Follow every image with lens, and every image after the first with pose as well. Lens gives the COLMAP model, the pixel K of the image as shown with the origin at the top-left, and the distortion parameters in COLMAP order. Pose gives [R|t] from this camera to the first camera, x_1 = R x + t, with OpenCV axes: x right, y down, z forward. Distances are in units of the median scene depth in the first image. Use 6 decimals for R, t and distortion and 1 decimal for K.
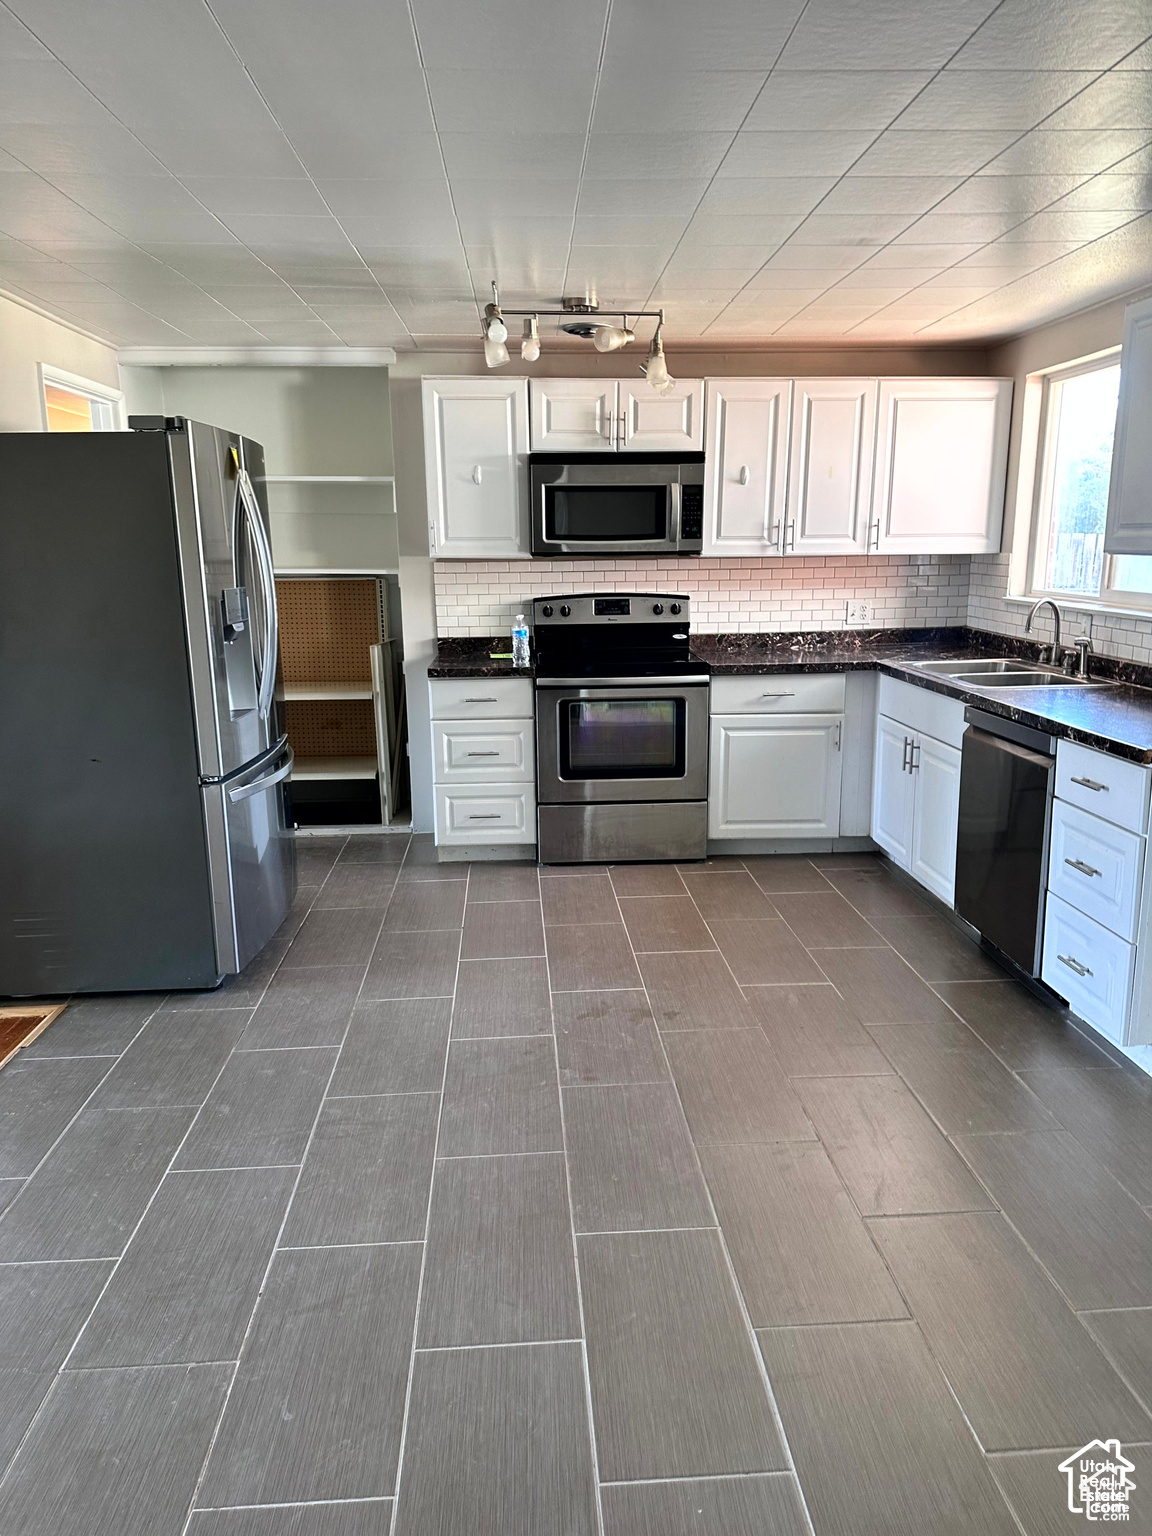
lens RADIAL K [[1083.1, 0, 576.0], [0, 1083.1, 768.0], [0, 0, 1]] dist [0.215889, -0.399564]
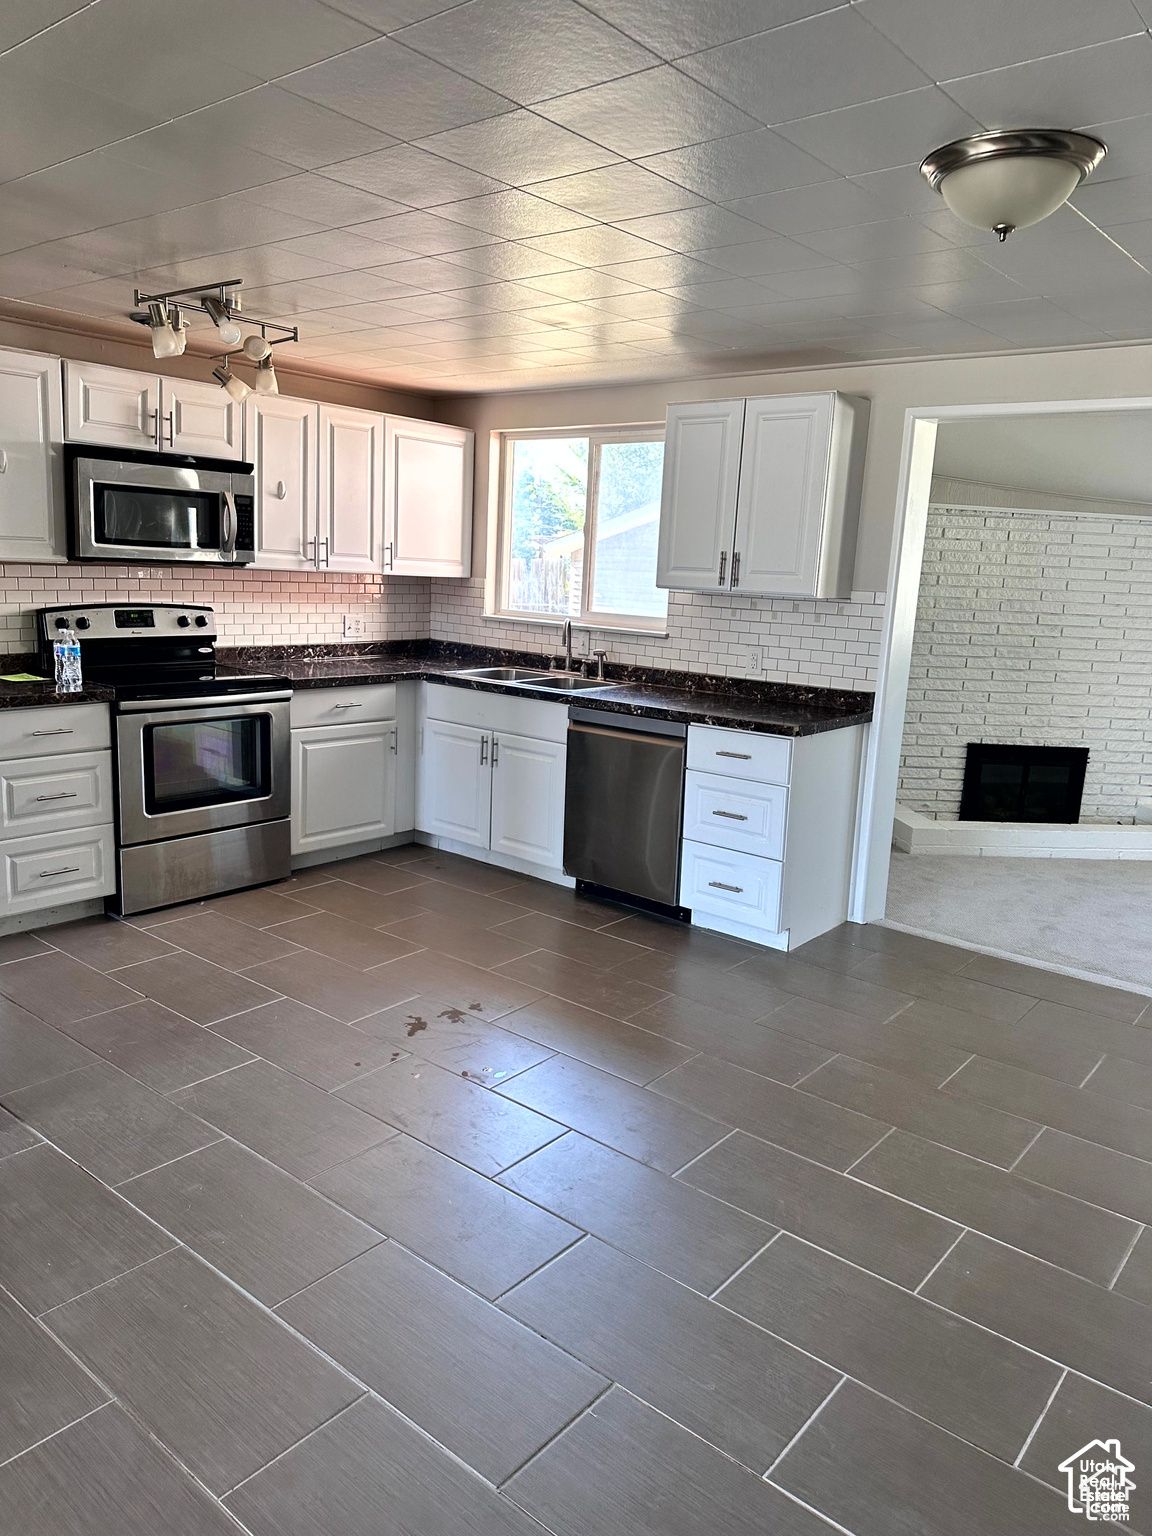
lens RADIAL K [[1083.6, 0, 576.0], [0, 1083.6, 768.0], [0, 0, 1]] dist [0.183186, -0.394040]
pose [[0.681463, -0.101012, 0.724848, -0.416643], [0.101330, 0.993913, 0.043243, -0.030574], [-0.724804, 0.043980, 0.687550, 0.127070]]
